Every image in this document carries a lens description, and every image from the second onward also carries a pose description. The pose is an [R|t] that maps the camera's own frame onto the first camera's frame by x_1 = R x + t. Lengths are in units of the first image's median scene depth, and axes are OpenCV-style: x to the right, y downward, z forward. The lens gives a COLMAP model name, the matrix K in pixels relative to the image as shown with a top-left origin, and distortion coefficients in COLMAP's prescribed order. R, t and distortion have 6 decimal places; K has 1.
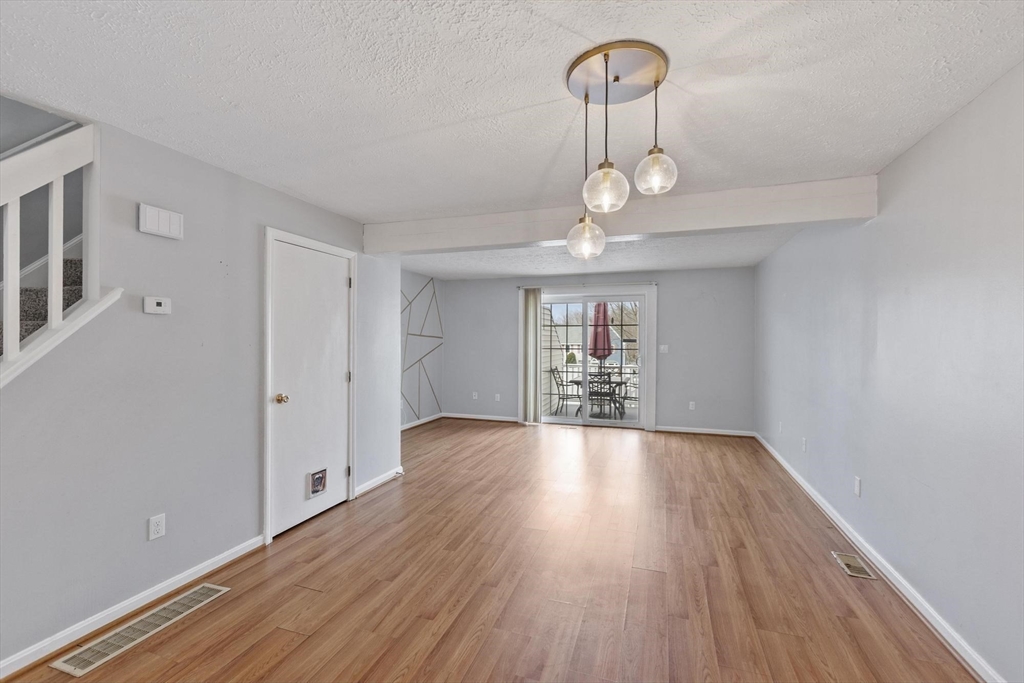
lens RADIAL K [[440.8, 0, 511.9], [0, 440.8, 344.2], [0, 0, 1]] dist [0.004702, 0.000196]
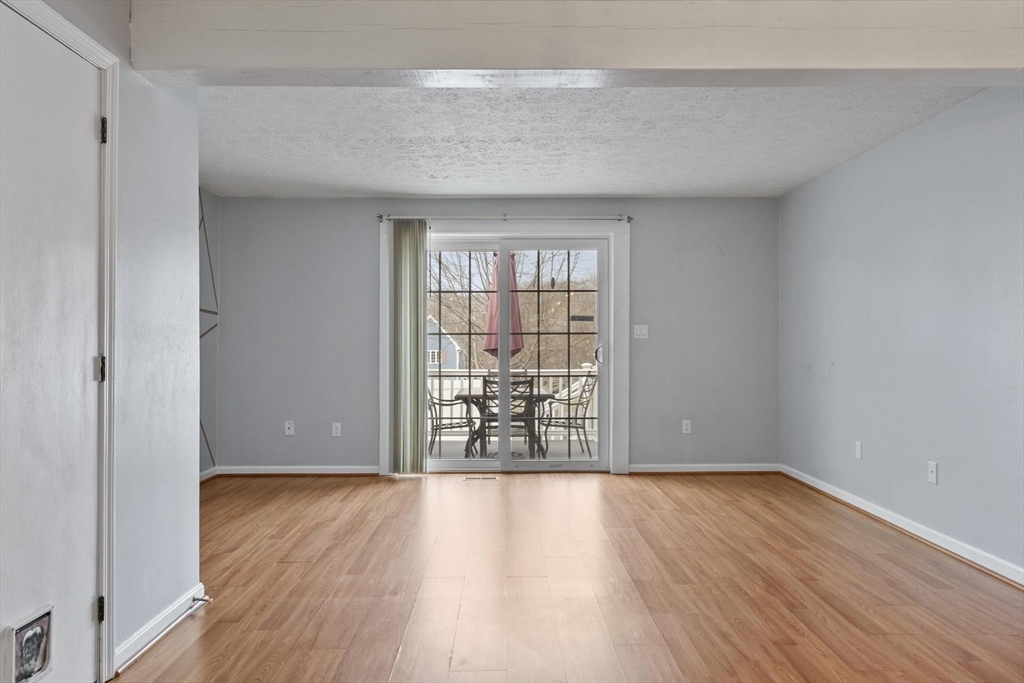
lens RADIAL K [[722.8, 0, 512.1], [0, 722.8, 344.4], [0, 0, 1]] dist [0.003956, -0.000280]
pose [[0.943309, -0.003744, 0.331895, -0.202214], [0.007073, 0.999936, -0.008822, 0.051960], [-0.331841, 0.010670, 0.943275, 0.229692]]
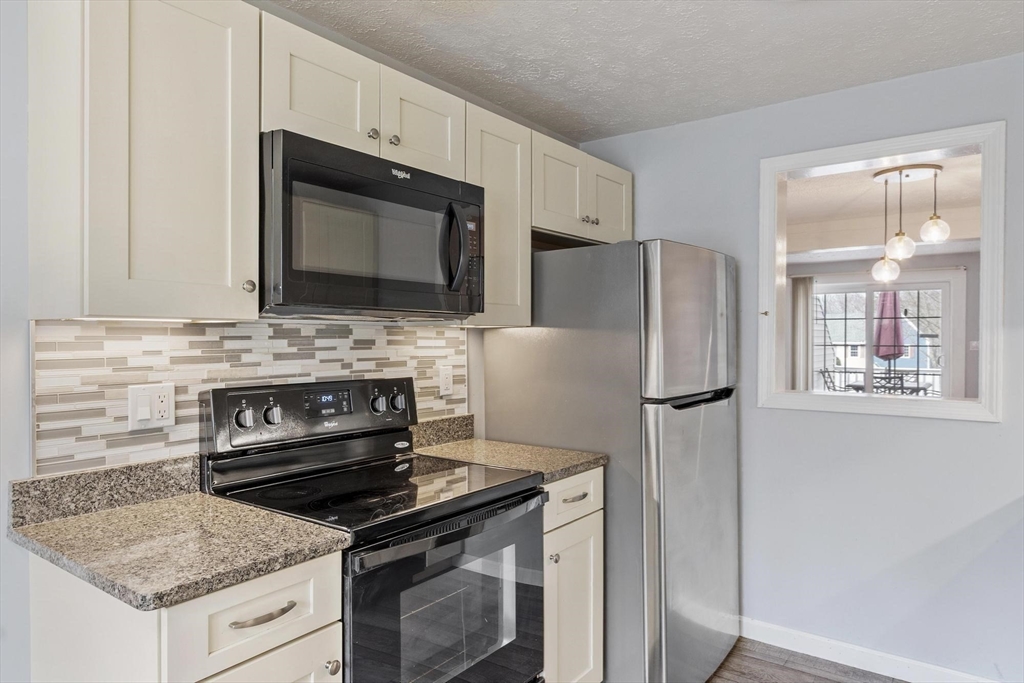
lens RADIAL K [[646.5, 0, 512.0], [0, 646.5, 341.5], [0, 0, 1]] dist [0.003425, 0.001460]
pose [[0.948292, -0.000267, -0.317398, -0.149700], [-0.000763, 0.999995, -0.003121, 0.011280], [0.317397, 0.003201, 0.948287, -0.666444]]
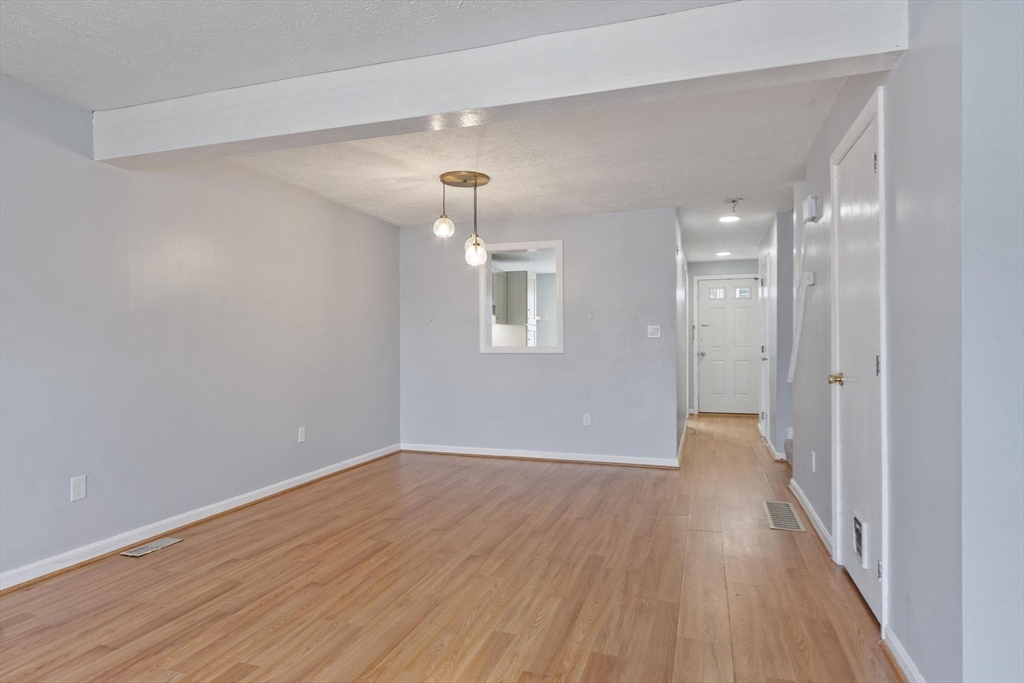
lens RADIAL K [[596.6, 0, 512.0], [0, 596.6, 341.5], [0, 0, 1]] dist [0.004079, 0.001088]
pose [[-0.999956, 0.001009, -0.009298, 0.018124], [0.000916, 0.999949, 0.010063, 0.035510], [0.009308, 0.010054, -0.999906, 1.383793]]
